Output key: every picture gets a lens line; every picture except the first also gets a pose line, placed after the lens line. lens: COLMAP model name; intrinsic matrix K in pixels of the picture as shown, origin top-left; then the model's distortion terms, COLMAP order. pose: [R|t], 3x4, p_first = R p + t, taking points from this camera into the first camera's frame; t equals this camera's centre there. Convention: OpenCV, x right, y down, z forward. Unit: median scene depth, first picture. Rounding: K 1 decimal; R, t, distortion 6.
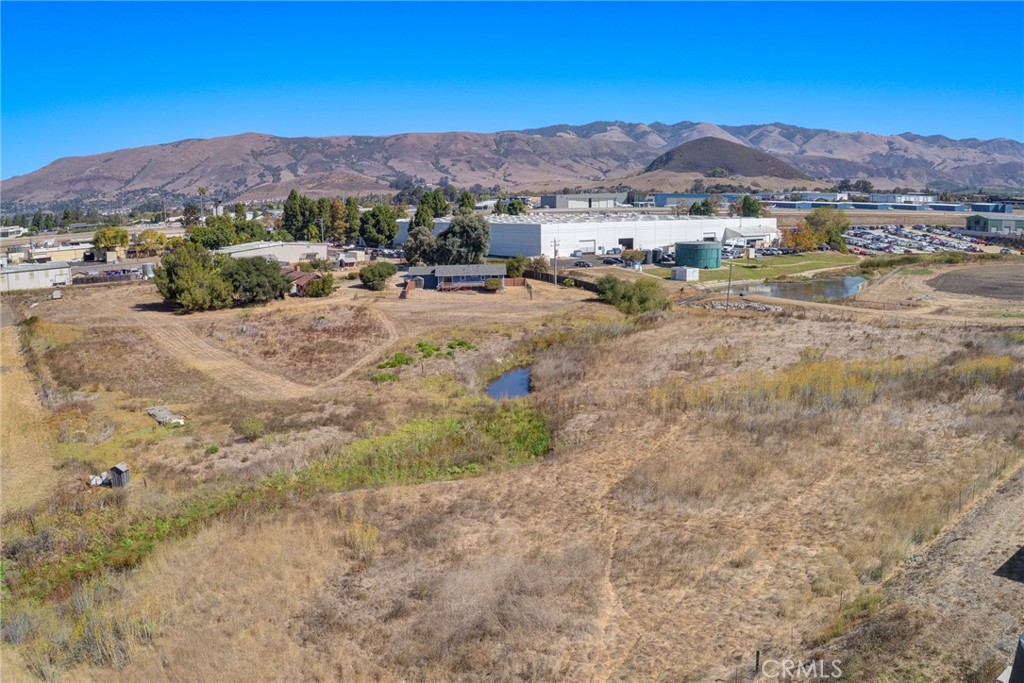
lens RADIAL K [[798.2, 0, 522.5], [0, 798.2, 344.4], [0, 0, 1]] dist [-0.256283, 0.080434]
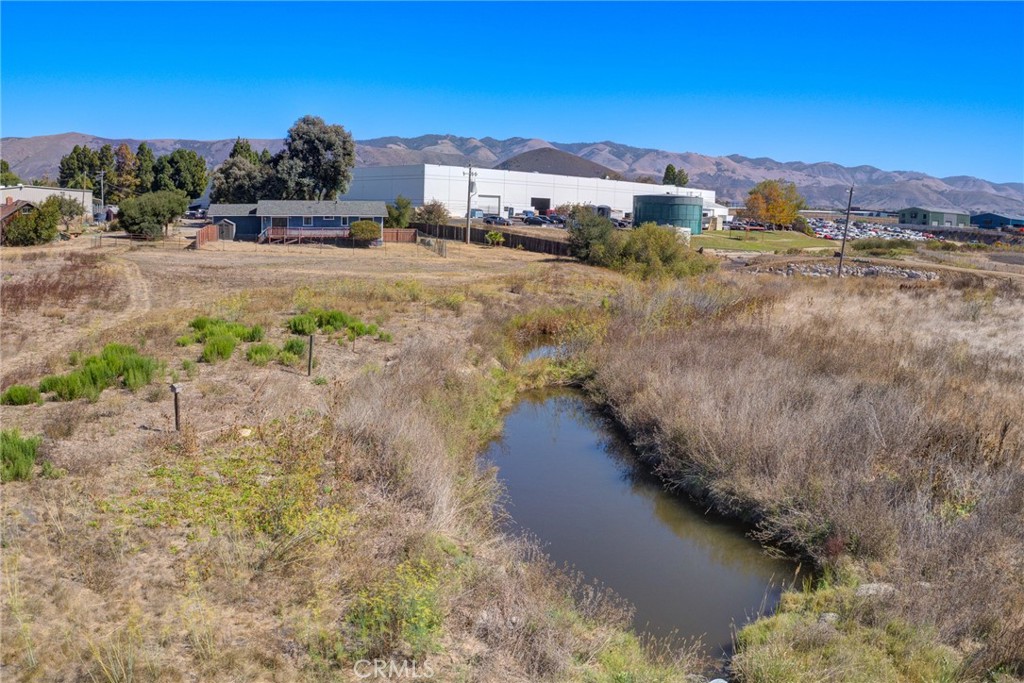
lens RADIAL K [[797.2, 0, 509.8], [0, 797.2, 344.6], [0, 0, 1]] dist [-0.254404, 0.078848]
pose [[0.979461, 0.007690, 0.201487, -0.011287], [-0.003953, 0.999813, -0.018943, 0.002331], [-0.201595, 0.017757, 0.979308, 0.110766]]
